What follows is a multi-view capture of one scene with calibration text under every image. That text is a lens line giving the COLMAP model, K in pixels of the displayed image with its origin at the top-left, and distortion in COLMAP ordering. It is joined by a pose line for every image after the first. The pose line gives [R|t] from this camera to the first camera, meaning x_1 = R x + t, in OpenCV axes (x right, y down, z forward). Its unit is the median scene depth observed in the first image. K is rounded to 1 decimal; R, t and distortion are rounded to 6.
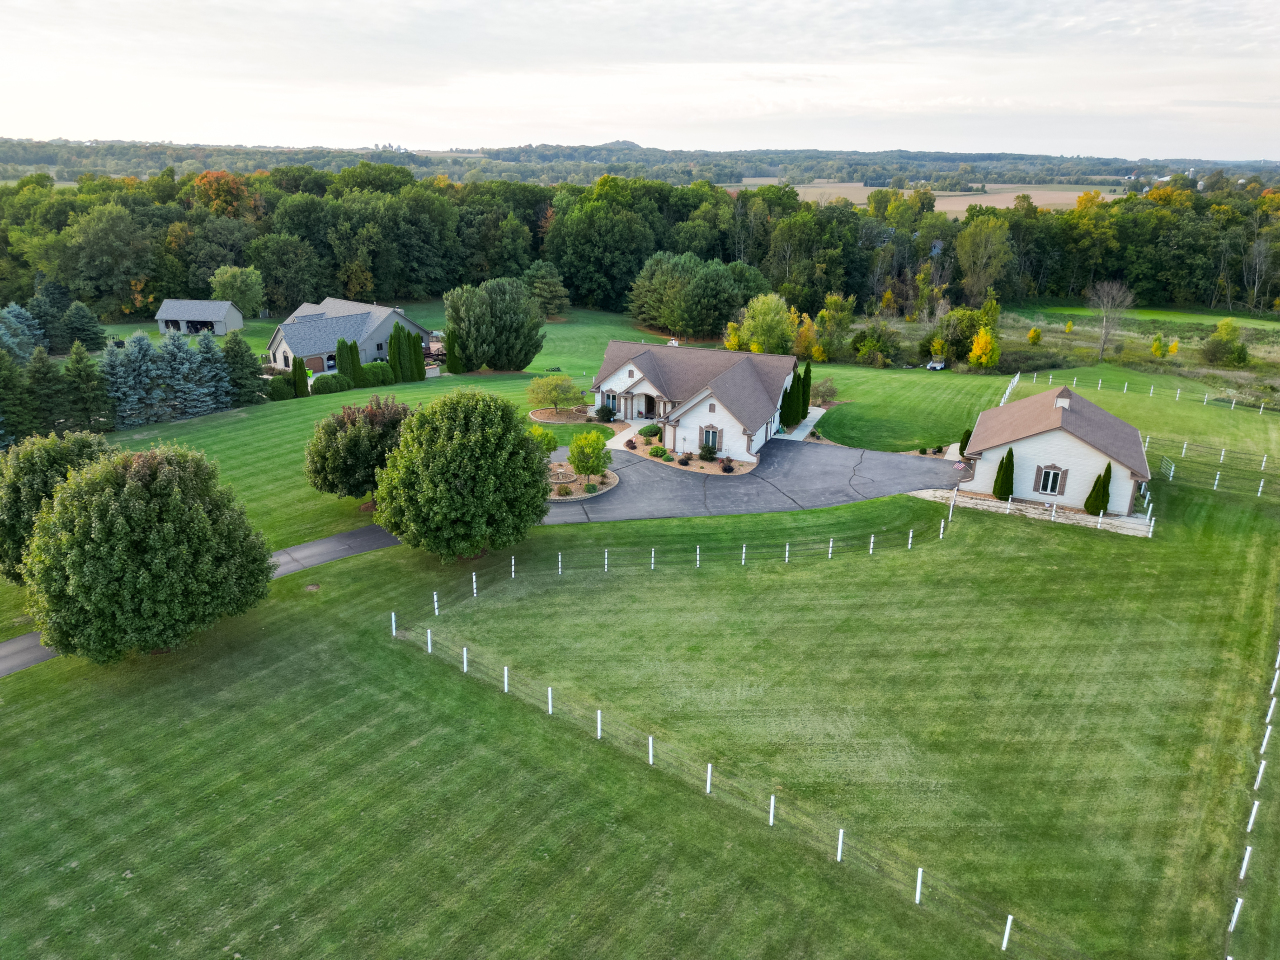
lens RADIAL K [[889.4, 0, 641.6], [0, 889.4, 481.5], [0, 0, 1]] dist [0.070240, -0.062203]
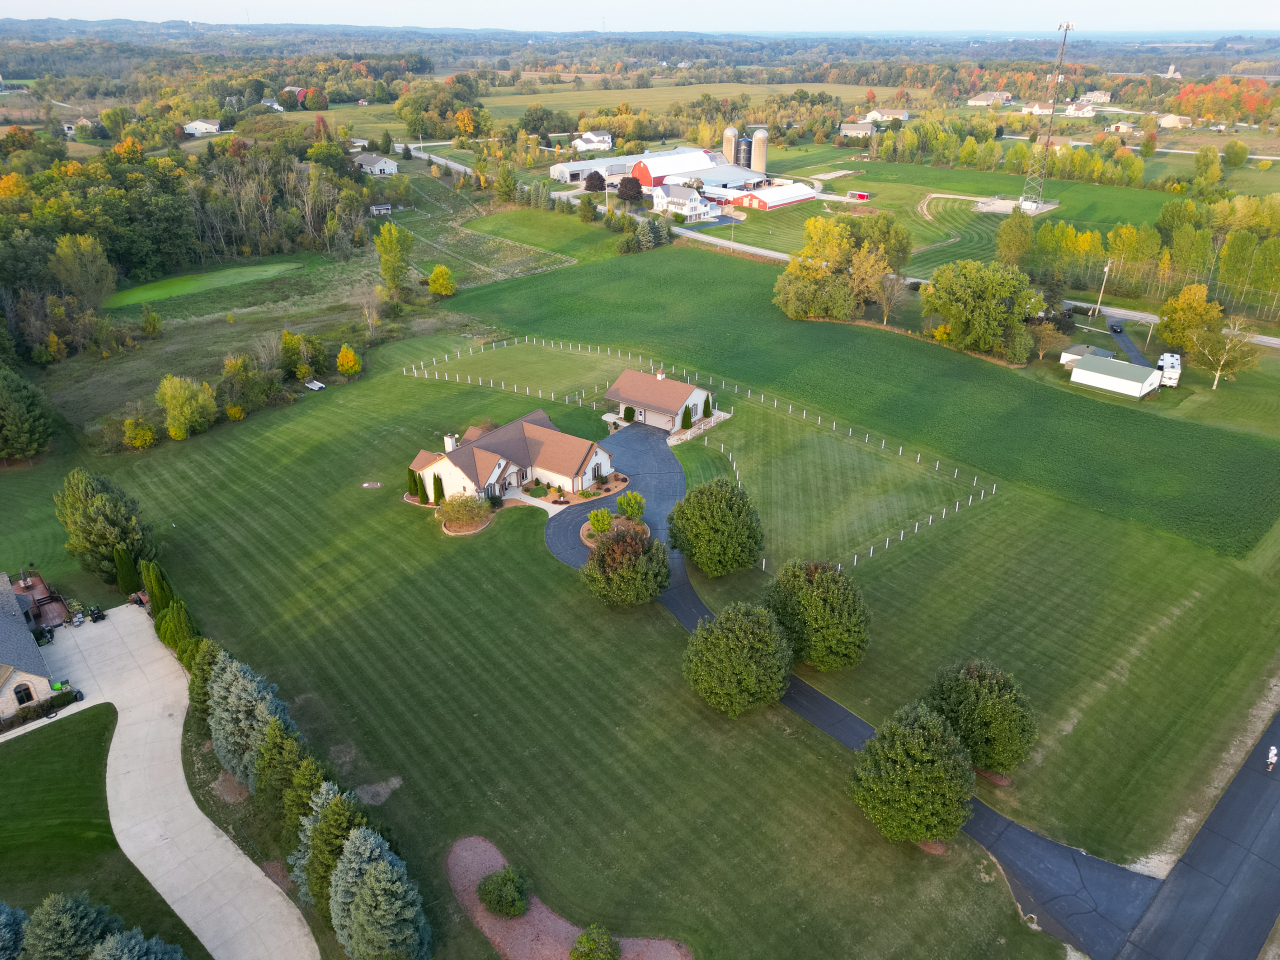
lens RADIAL K [[889.3, 0, 648.6], [0, 889.3, 475.8], [0, 0, 1]] dist [0.074140, -0.067104]
pose [[0.208826, -0.442922, 0.871901, -1.310991], [0.332567, 0.870586, 0.362601, -0.594881], [-0.919669, 0.214246, 0.329102, 0.401025]]
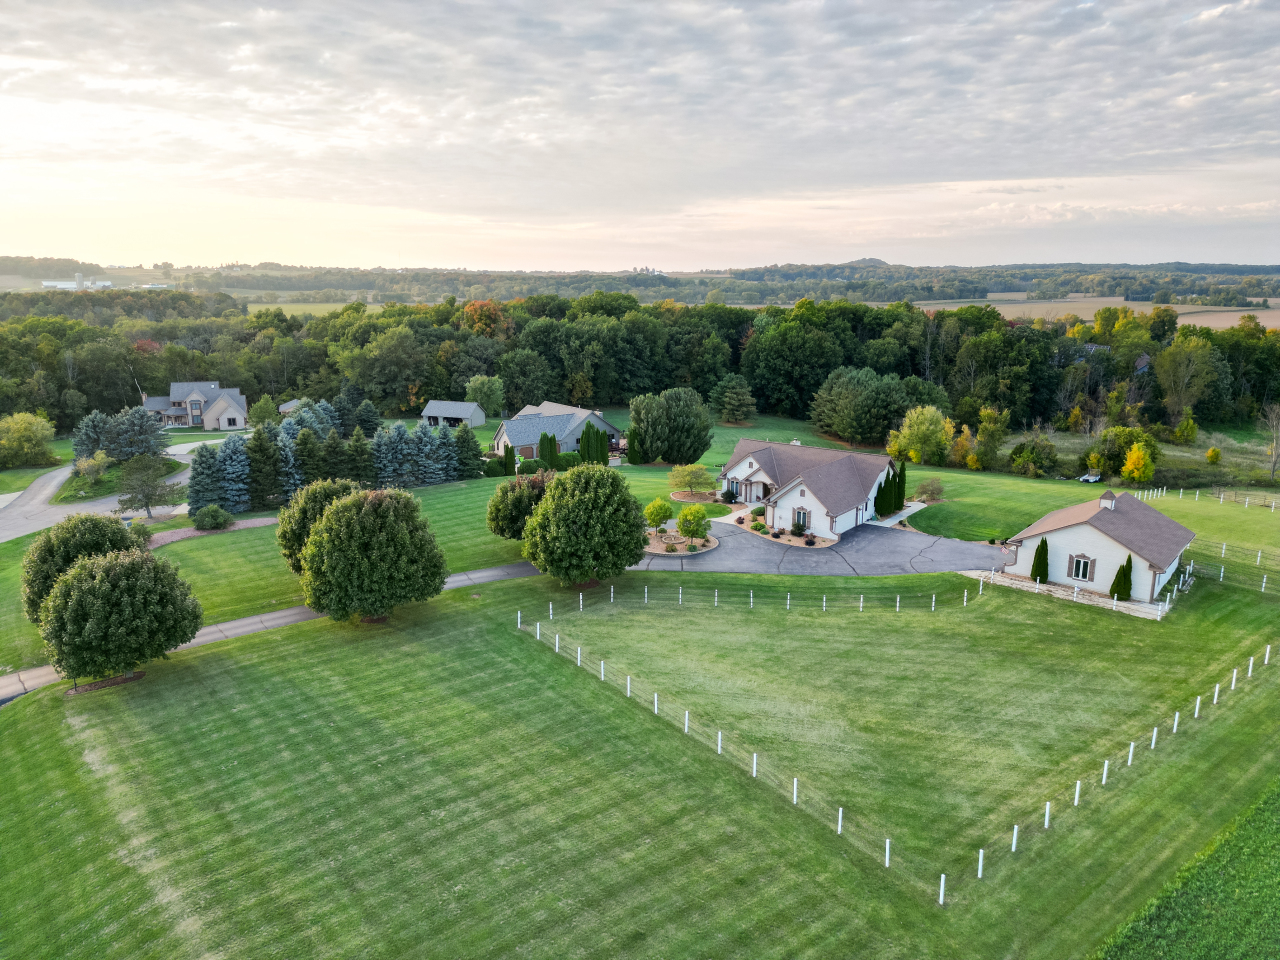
lens RADIAL K [[889.4, 0, 647.8], [0, 889.4, 479.8], [0, 0, 1]] dist [0.070240, -0.062203]
pose [[0.966631, 0.046412, -0.251935, 0.182747], [-0.076677, 0.990782, -0.111673, 0.053357], [0.244430, 0.127264, 0.961279, -0.238777]]
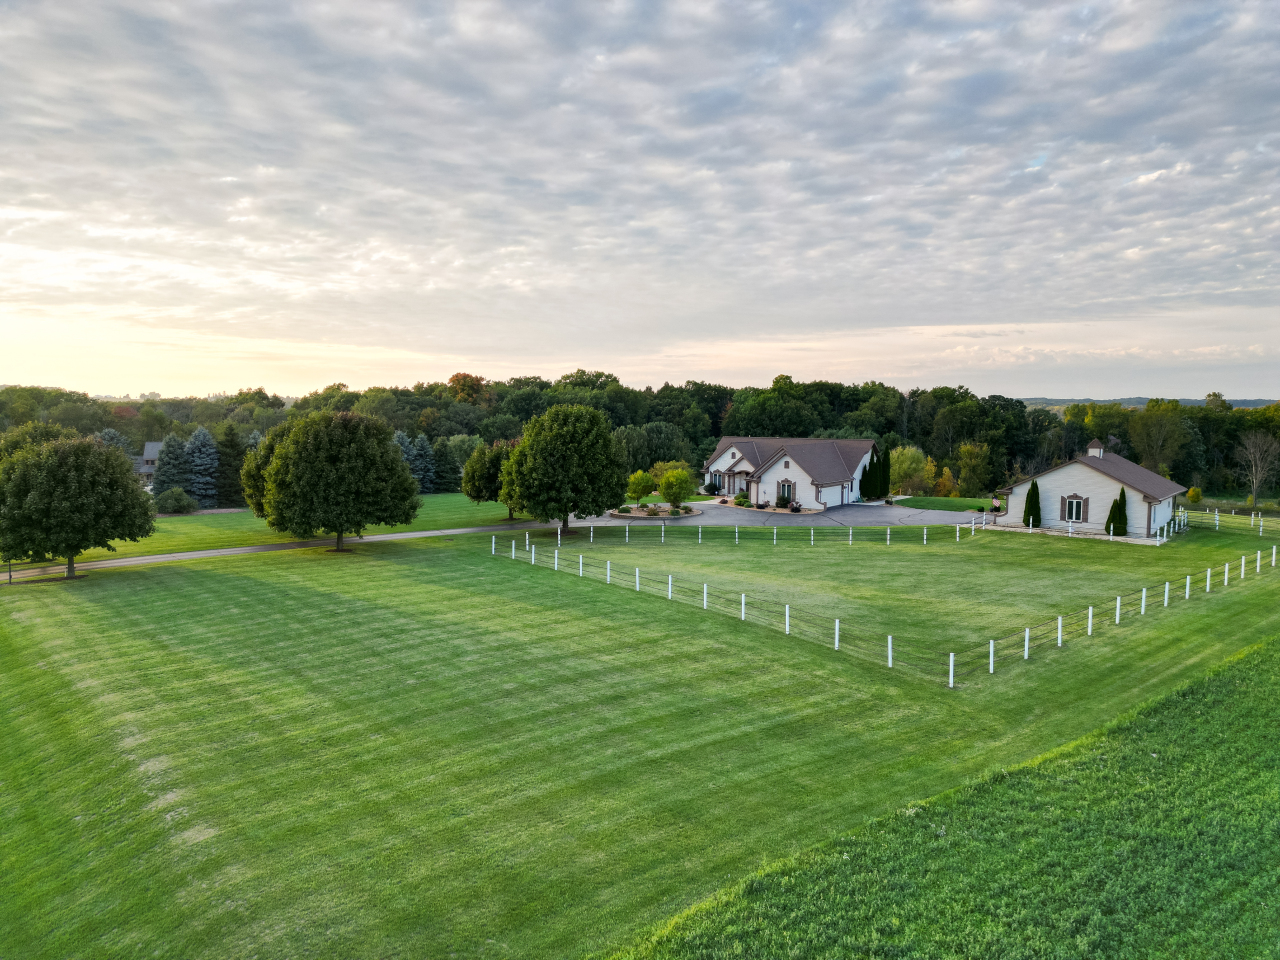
lens RADIAL K [[889.3, 0, 647.1], [0, 889.3, 481.0], [0, 0, 1]] dist [0.074140, -0.067104]
pose [[0.971670, 0.003584, -0.236316, 0.181922], [-0.066485, 0.963653, -0.258753, 0.264529], [0.226799, 0.267133, 0.936591, -0.167858]]
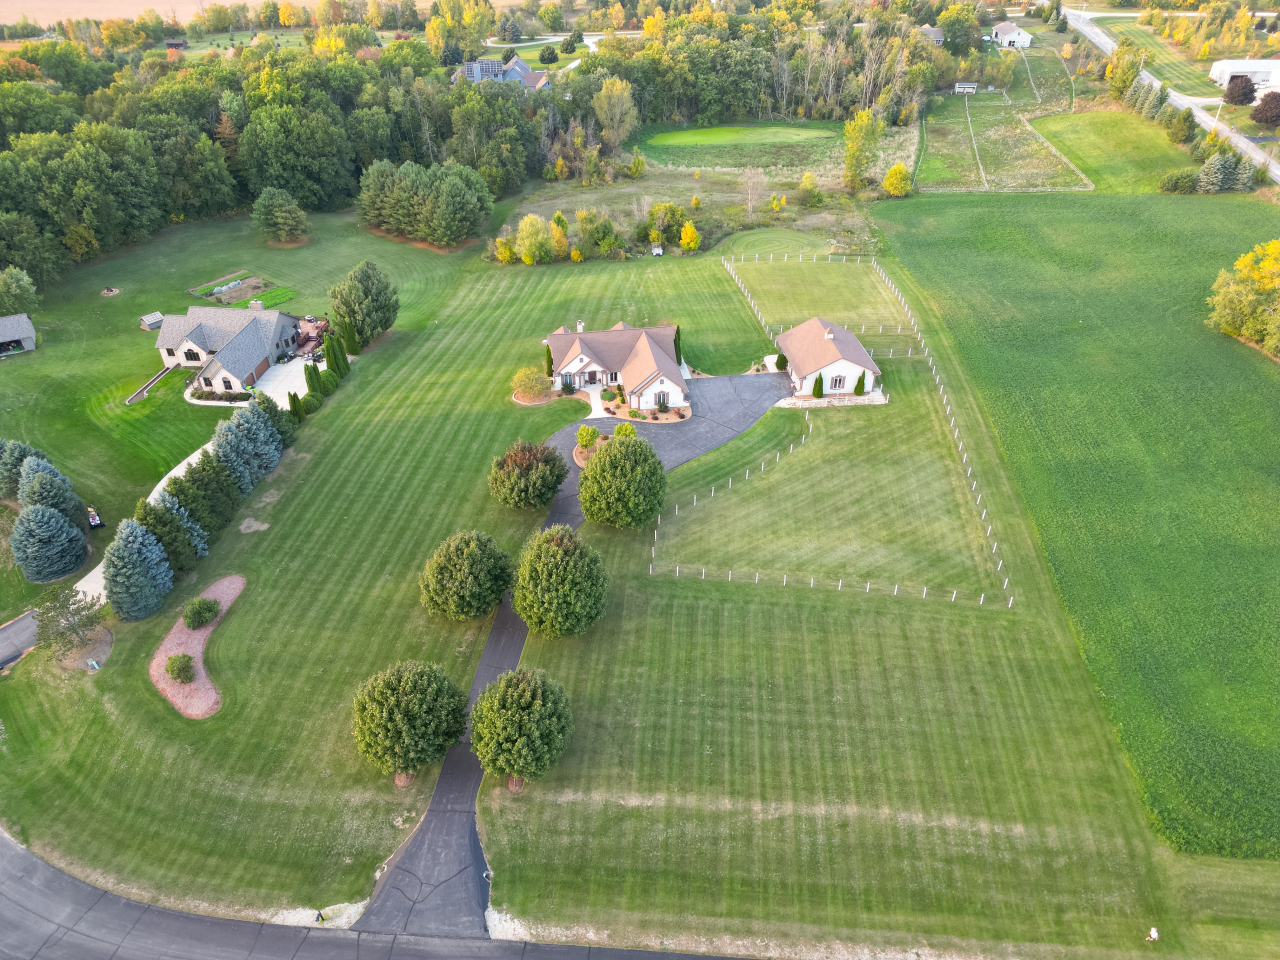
lens RADIAL K [[889.3, 0, 644.5], [0, 889.3, 478.4], [0, 0, 1]] dist [0.074140, -0.067104]
pose [[0.856615, -0.305392, 0.415868, -0.703263], [0.183945, 0.933814, 0.306849, -0.433205], [-0.482053, -0.186355, 0.856094, -0.451879]]
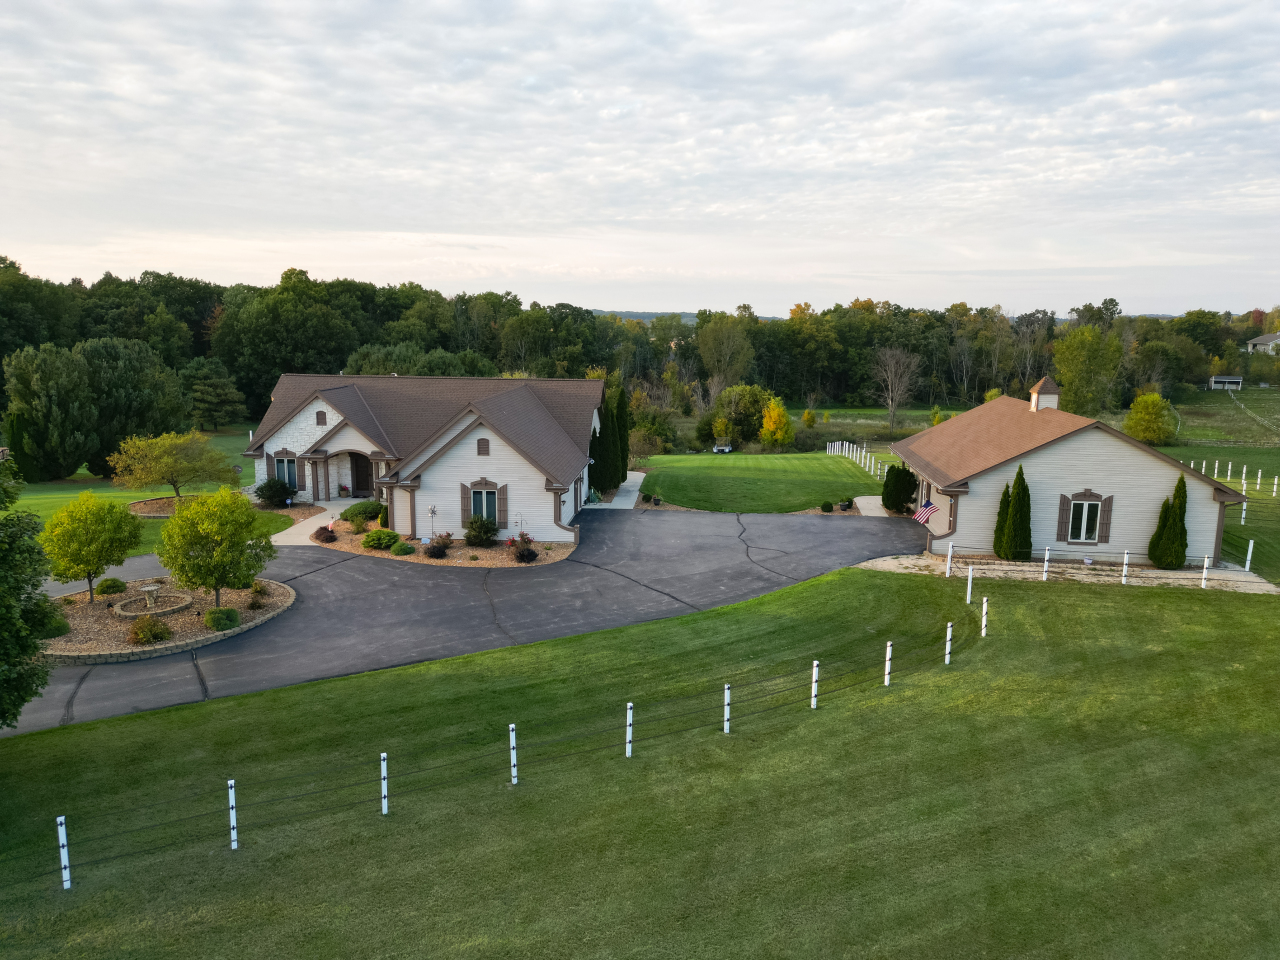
lens RADIAL K [[889.4, 0, 634.5], [0, 889.4, 483.3], [0, 0, 1]] dist [0.070240, -0.062203]
pose [[0.952890, -0.063092, 0.296682, 0.006742], [0.110725, 0.982981, -0.146592, 0.026634], [-0.282383, 0.172536, 0.943658, 0.479180]]
